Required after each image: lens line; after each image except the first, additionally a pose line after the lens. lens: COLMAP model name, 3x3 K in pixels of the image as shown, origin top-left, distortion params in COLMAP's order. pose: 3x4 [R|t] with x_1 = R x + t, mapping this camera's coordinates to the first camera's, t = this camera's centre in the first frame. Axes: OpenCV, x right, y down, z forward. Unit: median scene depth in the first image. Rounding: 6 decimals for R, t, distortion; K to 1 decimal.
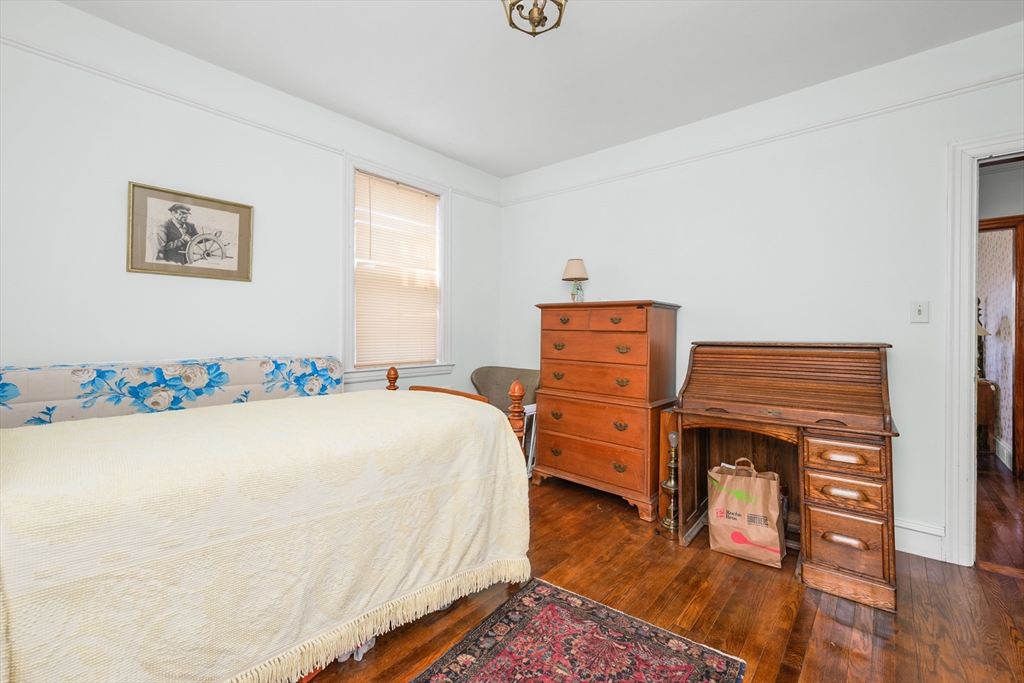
lens RADIAL K [[426.0, 0, 511.7], [0, 426.0, 323.9], [0, 0, 1]] dist [-0.000674, -0.000142]
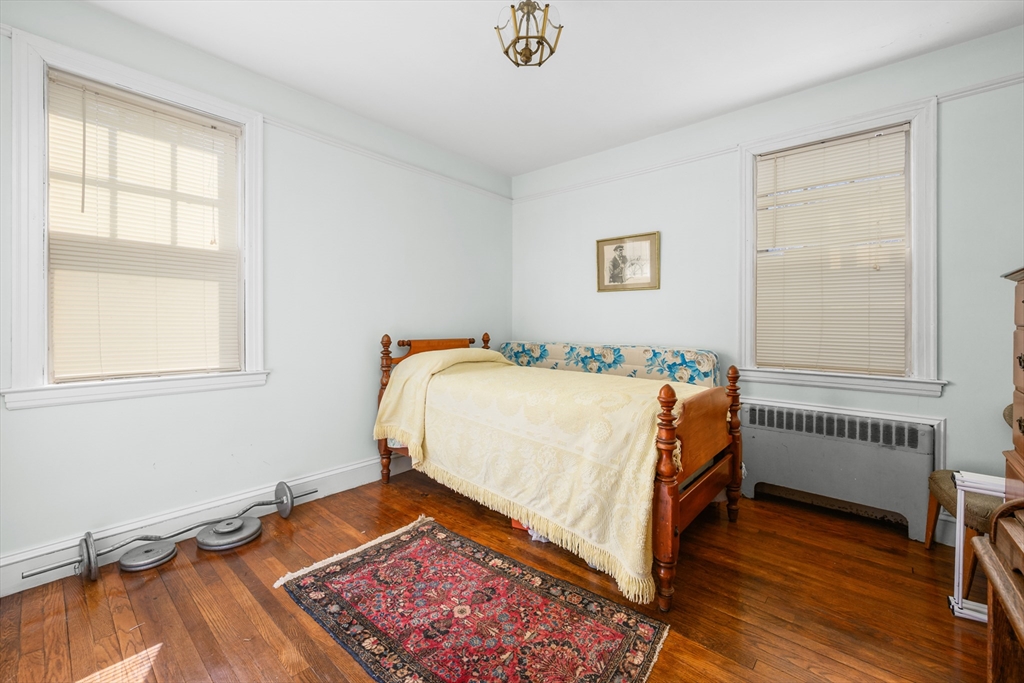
lens RADIAL K [[426.0, 0, 511.7], [0, 426.0, 323.9], [0, 0, 1]] dist [-0.000674, -0.000142]
pose [[-0.009054, 0.000057, -0.999959, 0.826584], [0.014355, 0.999897, -0.000073, 0.002096], [0.999856, -0.014355, -0.009054, 0.657845]]
